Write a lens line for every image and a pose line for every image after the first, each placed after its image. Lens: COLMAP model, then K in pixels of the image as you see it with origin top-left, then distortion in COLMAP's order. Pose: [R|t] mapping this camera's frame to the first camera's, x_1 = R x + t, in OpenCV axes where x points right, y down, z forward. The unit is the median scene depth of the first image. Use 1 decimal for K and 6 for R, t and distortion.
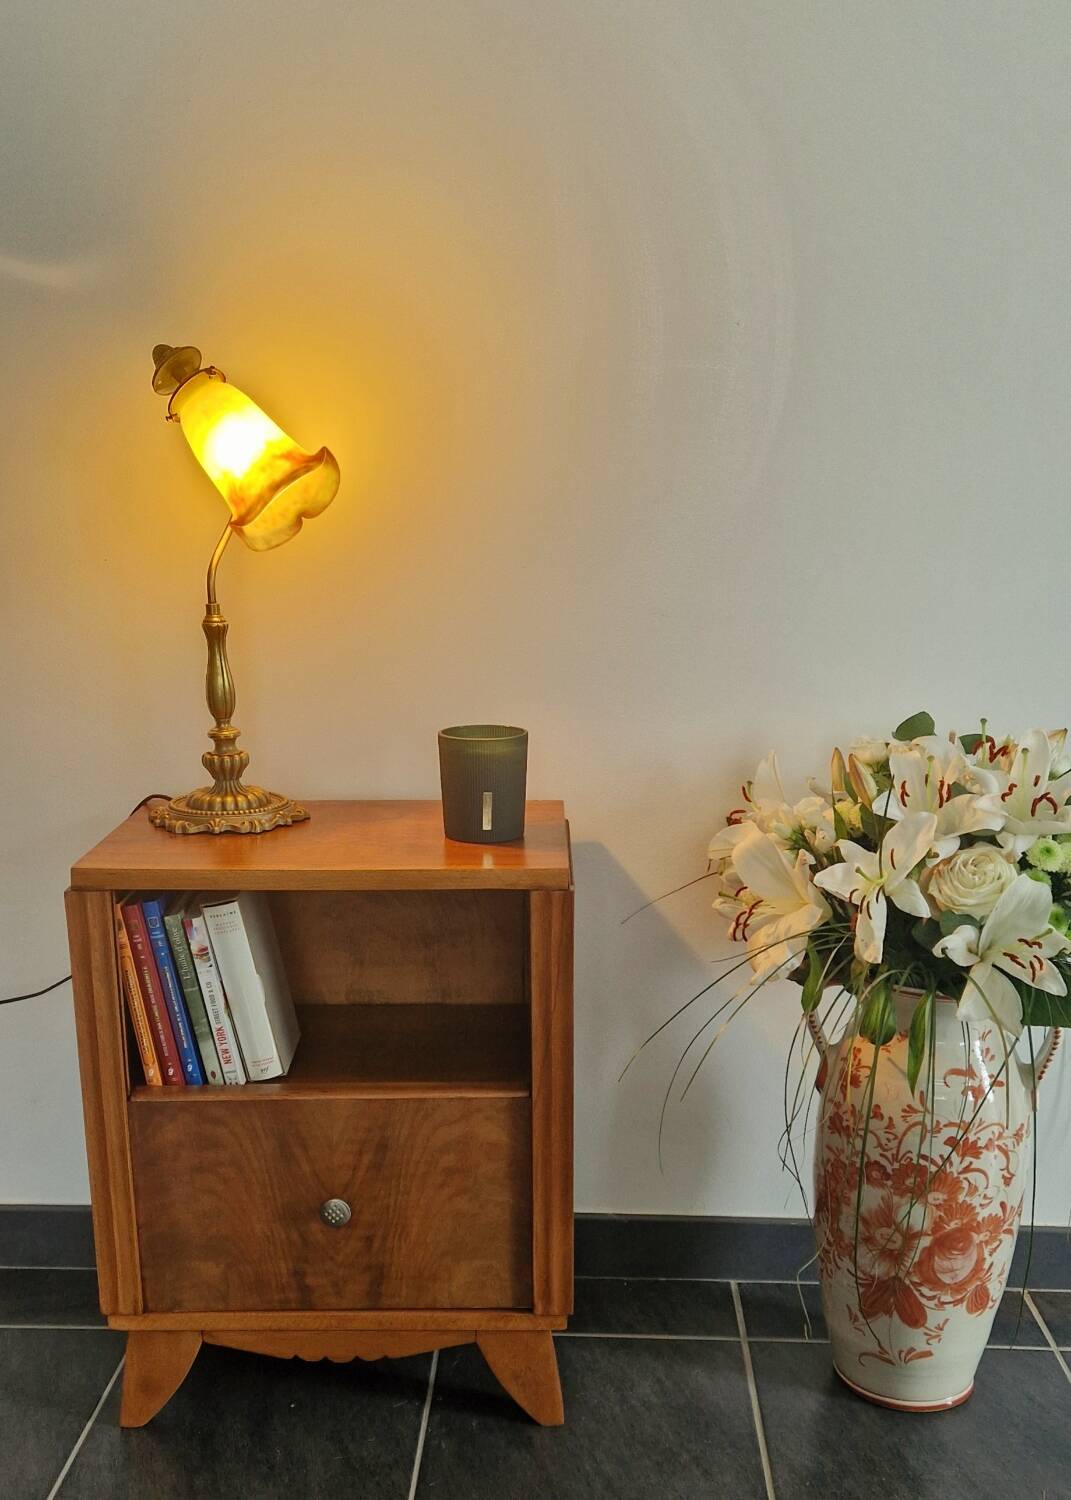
lens RADIAL K [[1540.8, 0, 558.4], [0, 1540.8, 904.9], [0, 0, 1]] dist [0.051717, 0.000000]
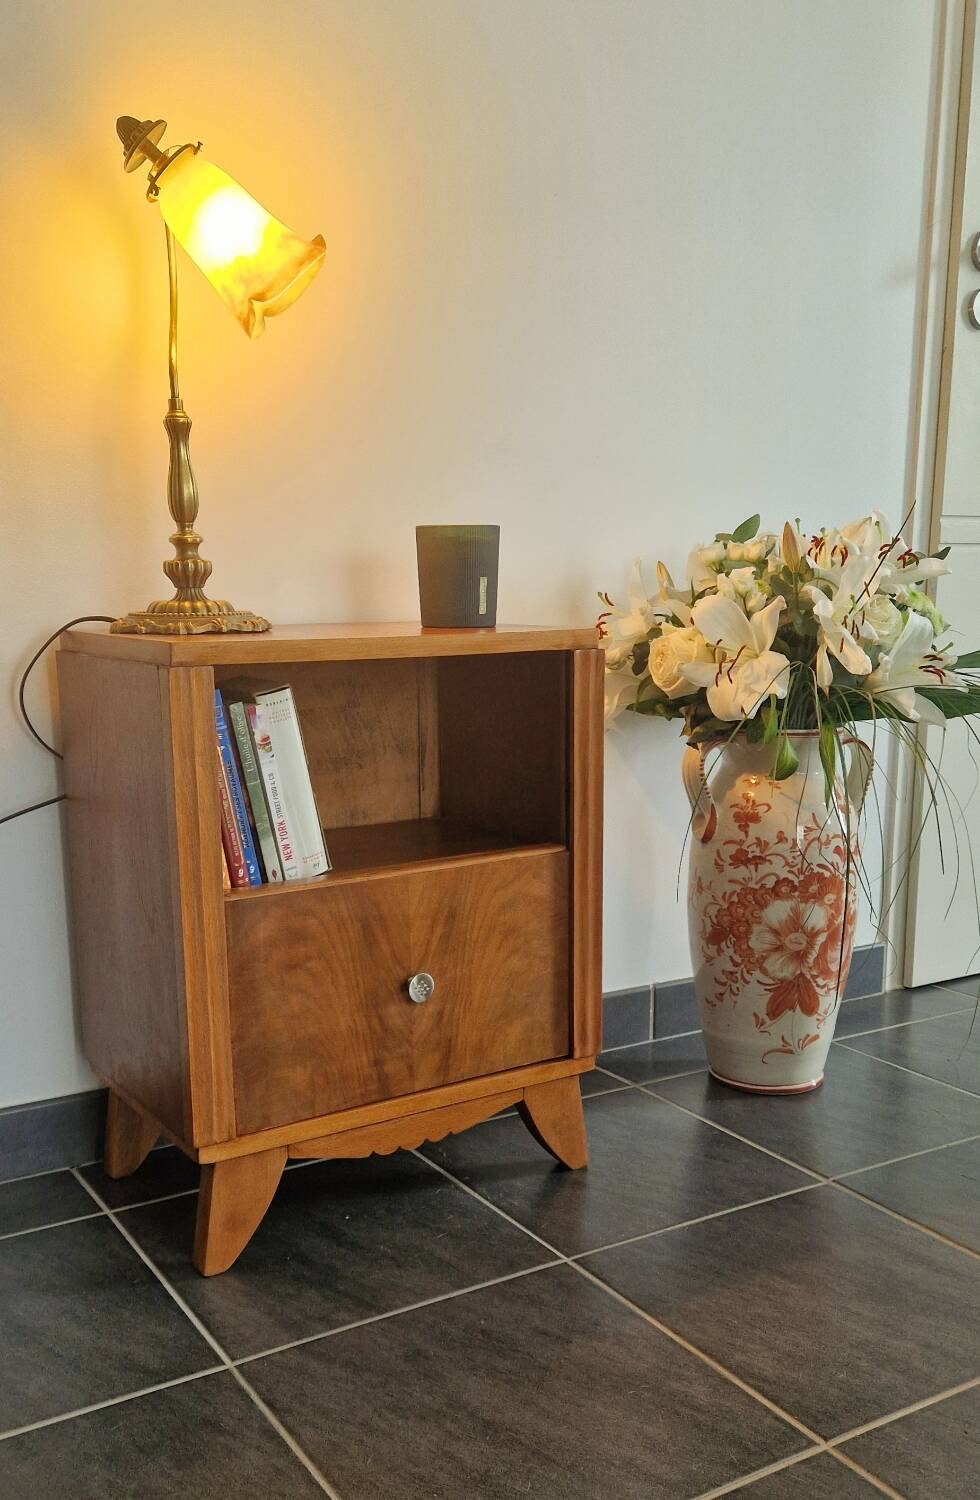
lens RADIAL K [[1359.3, 0, 475.5], [0, 1359.3, 863.8], [0, 0, 1]] dist [0.066825, 0.000000]
pose [[0.838730, -0.114602, 0.532351, -0.568069], [0.150895, 0.988234, -0.024995, 0.143598], [-0.523223, 0.101293, 0.846155, 0.214750]]
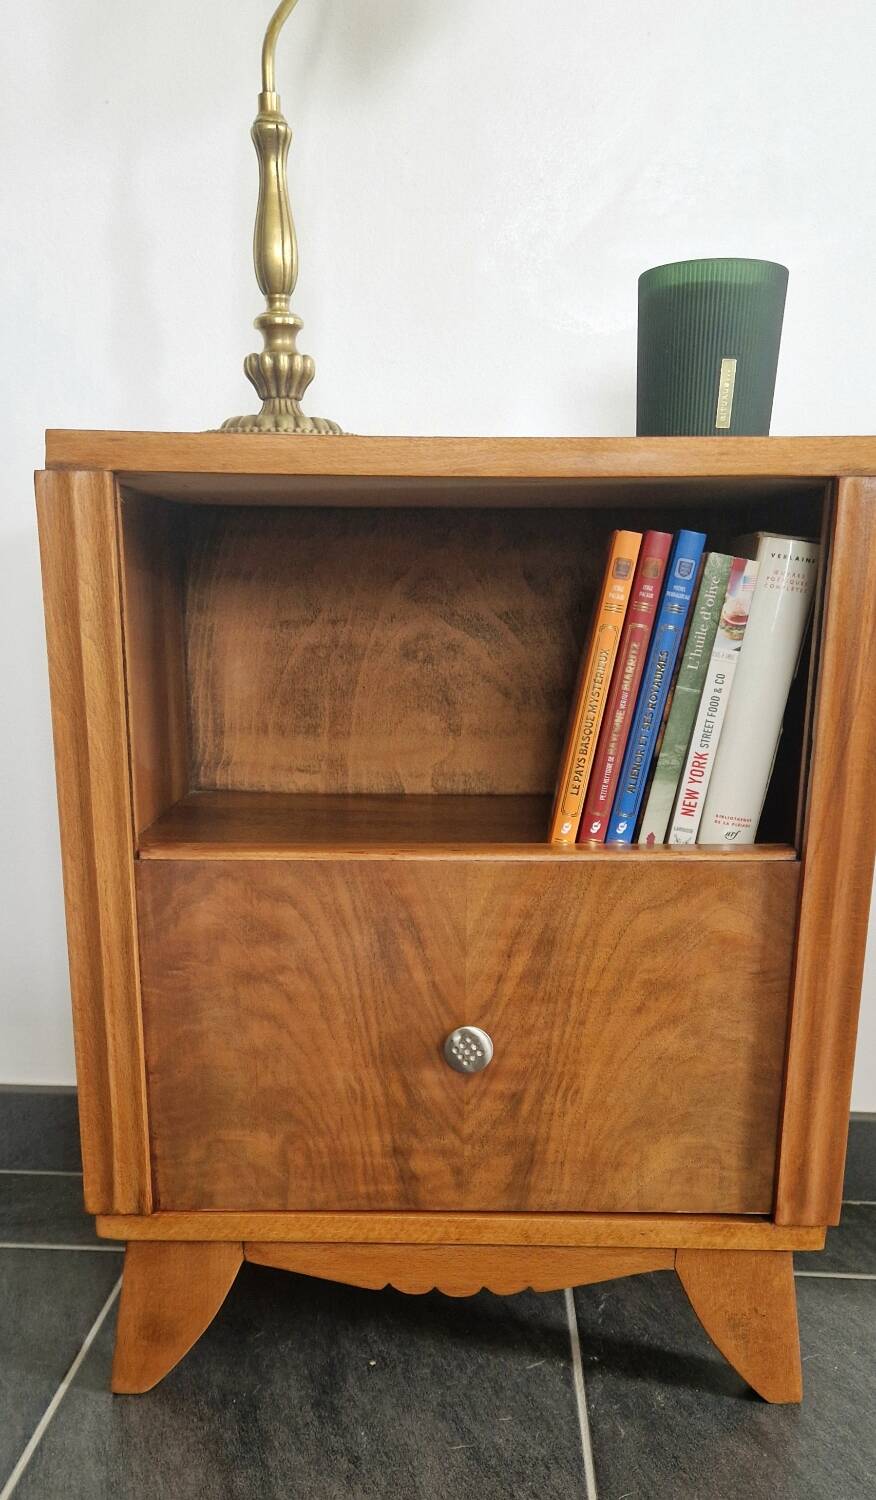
lens RADIAL K [[1307.4, 0, 432.5], [0, 1307.4, 957.8], [0, 0, 1]] dist [0.080092, -0.035399]
pose [[0.999913, 0.013010, -0.002383, -0.154813], [-0.013013, 0.999915, -0.001176, 0.160104], [0.002368, 0.001207, 0.999996, 0.469393]]
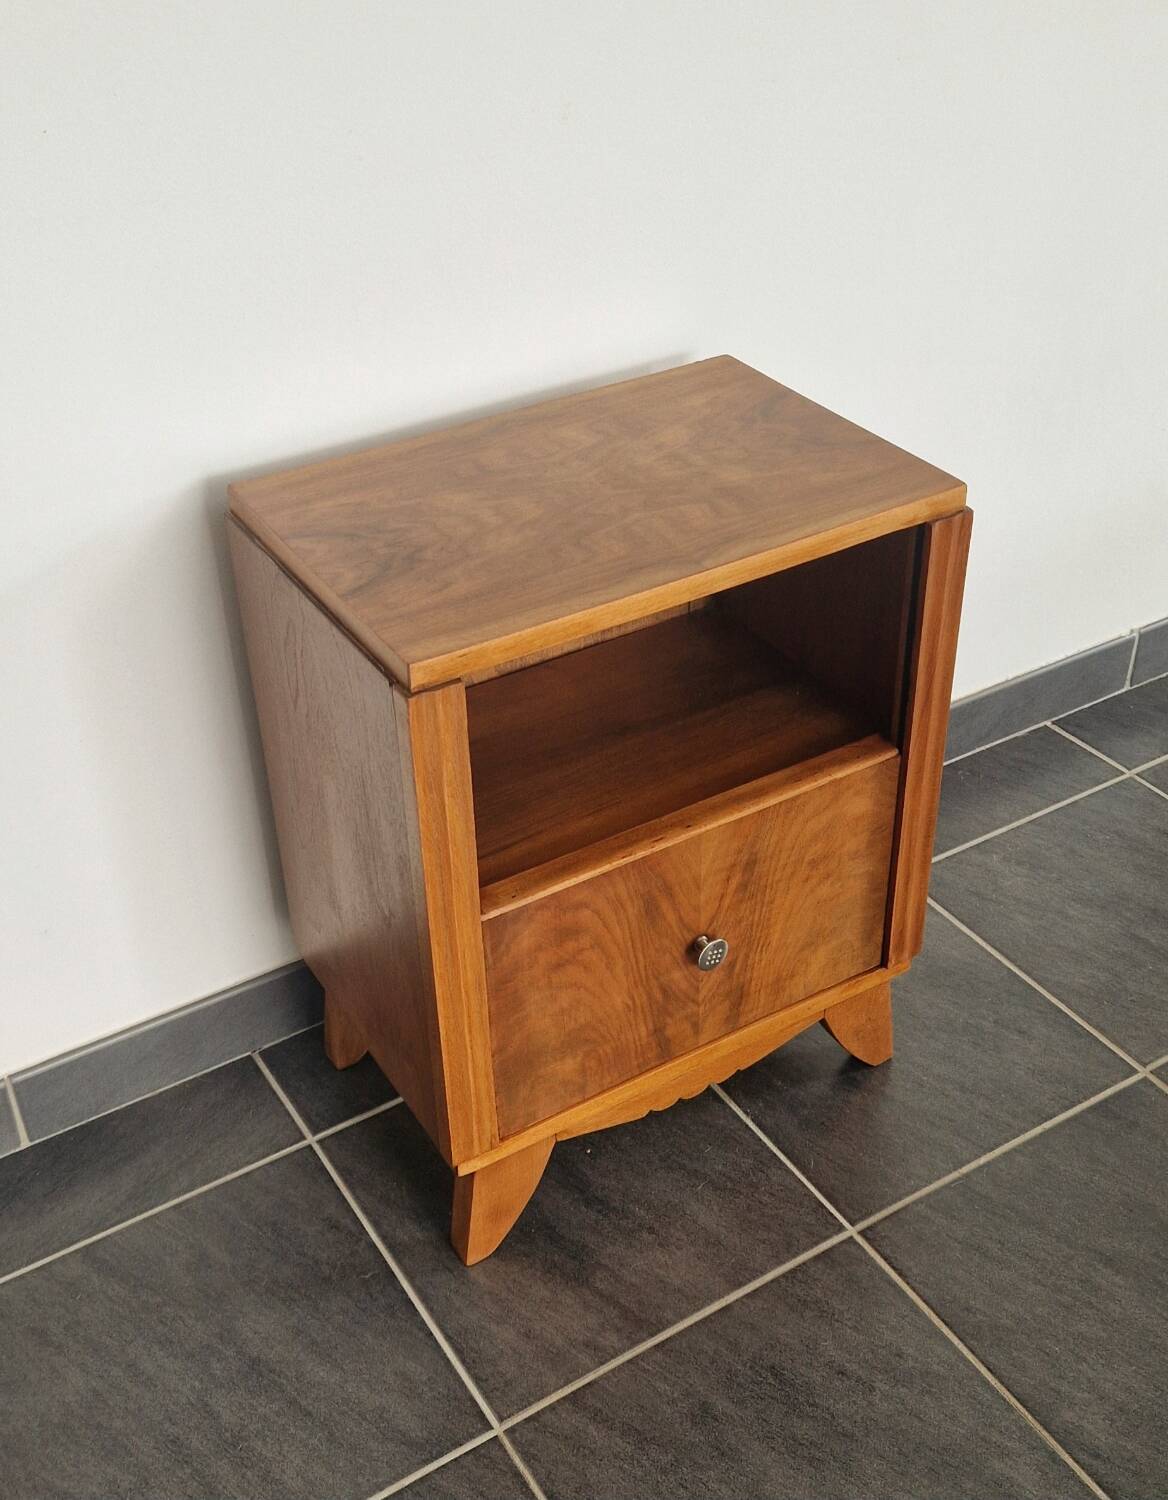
lens RADIAL K [[1654.6, 0, 565.7], [0, 1654.6, 764.2], [0, 0, 1]] dist [0.085420, 0.000000]
pose [[0.861214, -0.309407, 0.403208, -0.524176], [0.160119, 0.918115, 0.362529, -0.220150], [-0.482361, -0.247654, 0.840235, 0.317751]]
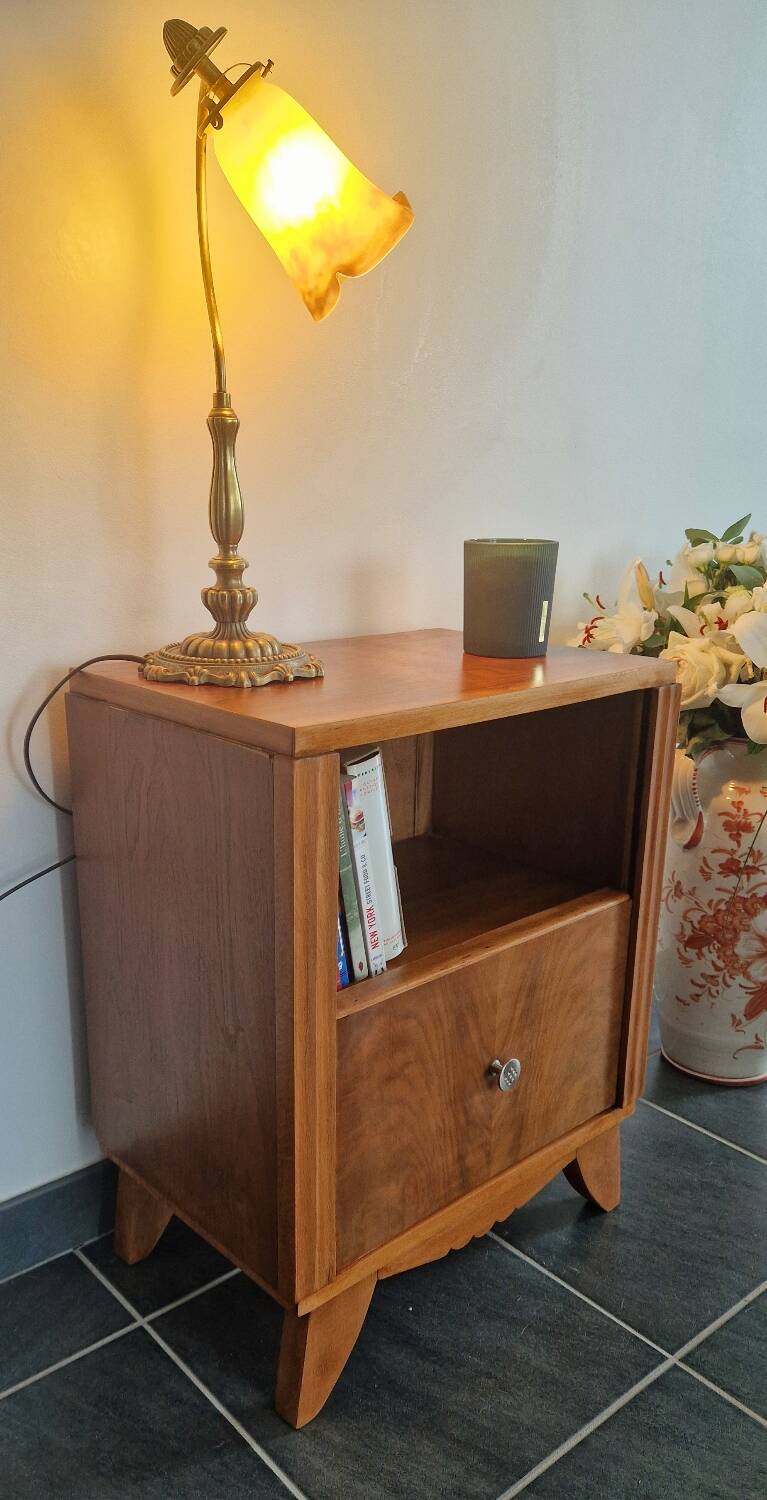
lens RADIAL K [[1078.5, 0, 341.2], [0, 1078.5, 816.3], [0, 0, 1]] dist [0.061995, -0.009366]
pose [[0.749187, -0.183538, 0.636422, -0.584653], [0.165909, 0.982211, 0.087955, -0.022126], [-0.641243, 0.039693, 0.766310, 0.557267]]
